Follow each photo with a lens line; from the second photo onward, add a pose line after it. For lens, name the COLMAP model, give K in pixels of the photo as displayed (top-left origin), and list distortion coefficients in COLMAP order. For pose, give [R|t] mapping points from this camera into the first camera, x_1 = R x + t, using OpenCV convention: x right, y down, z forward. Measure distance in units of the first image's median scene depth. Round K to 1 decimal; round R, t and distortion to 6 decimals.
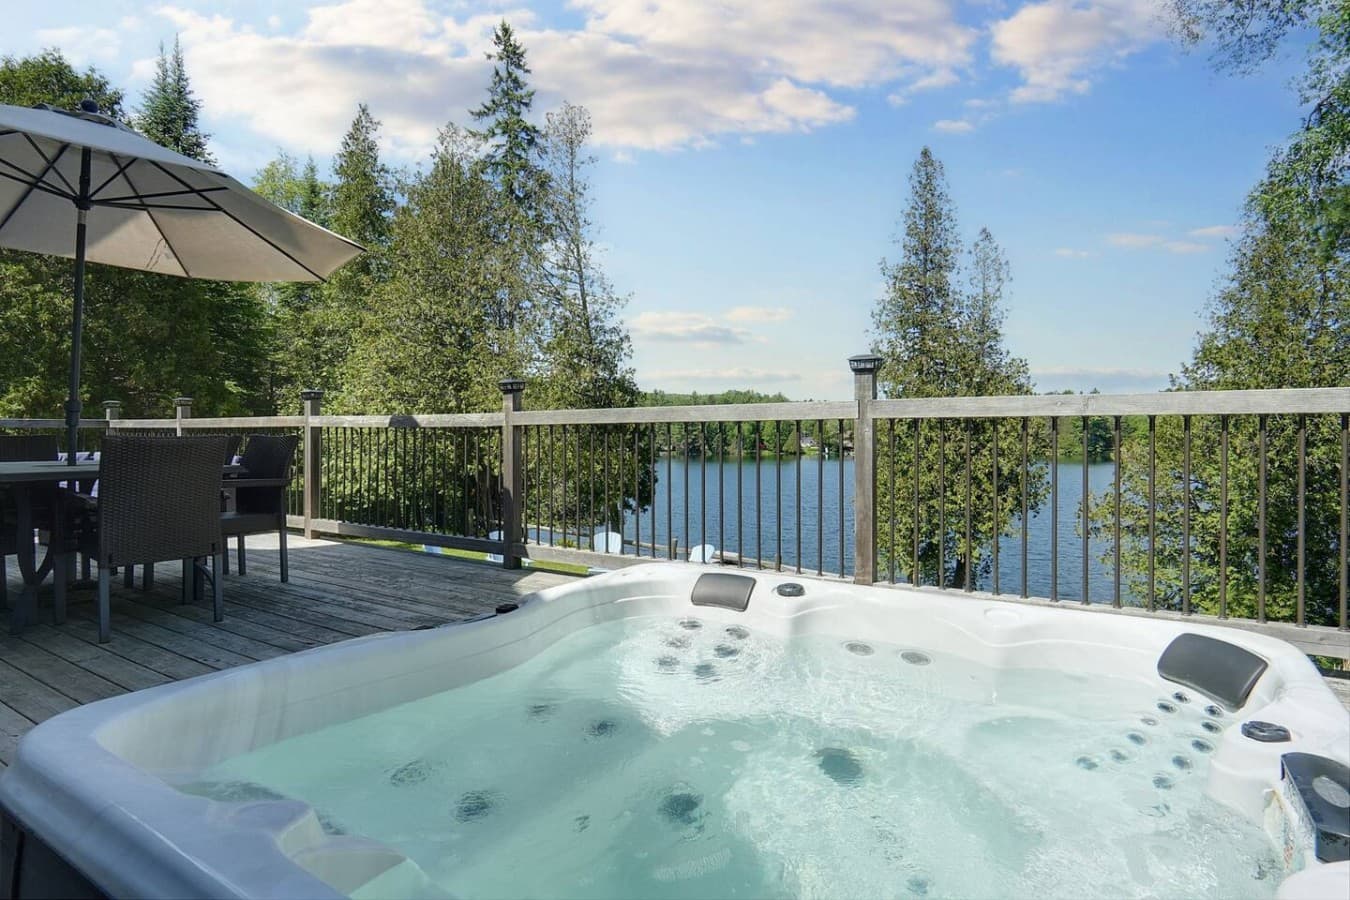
lens RADIAL K [[711.7, 0, 675.5], [0, 711.7, 444.9], [0, 0, 1]] dist [-0.001700, -0.001139]
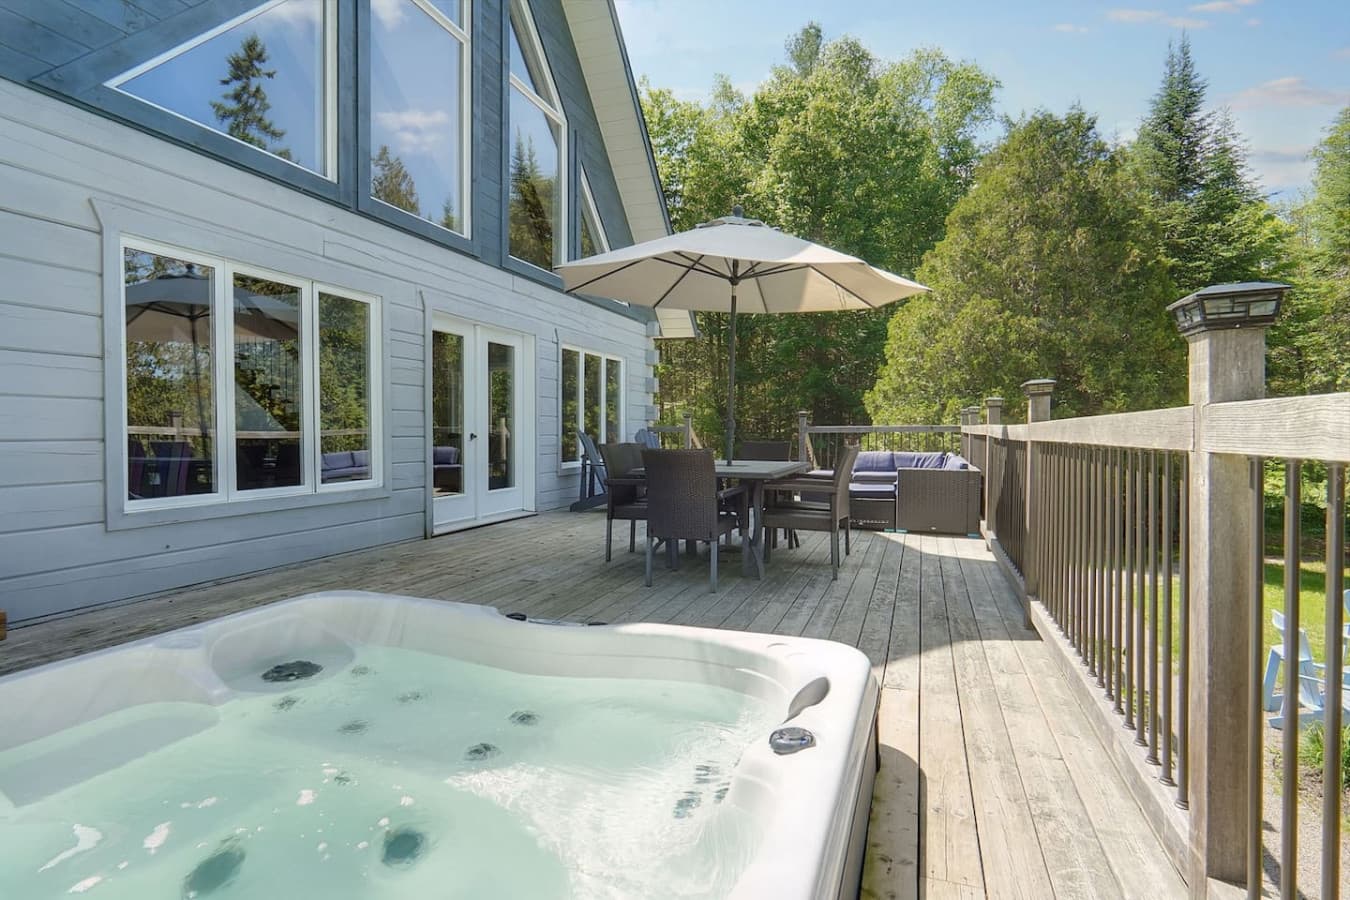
lens RADIAL K [[711.7, 0, 675.5], [0, 711.7, 444.9], [0, 0, 1]] dist [-0.001700, -0.001139]
pose [[0.241380, 0.023020, -0.970158, 0.410392], [-0.016731, 0.999669, 0.019557, -0.031748], [0.970286, 0.011511, 0.241685, 0.434851]]
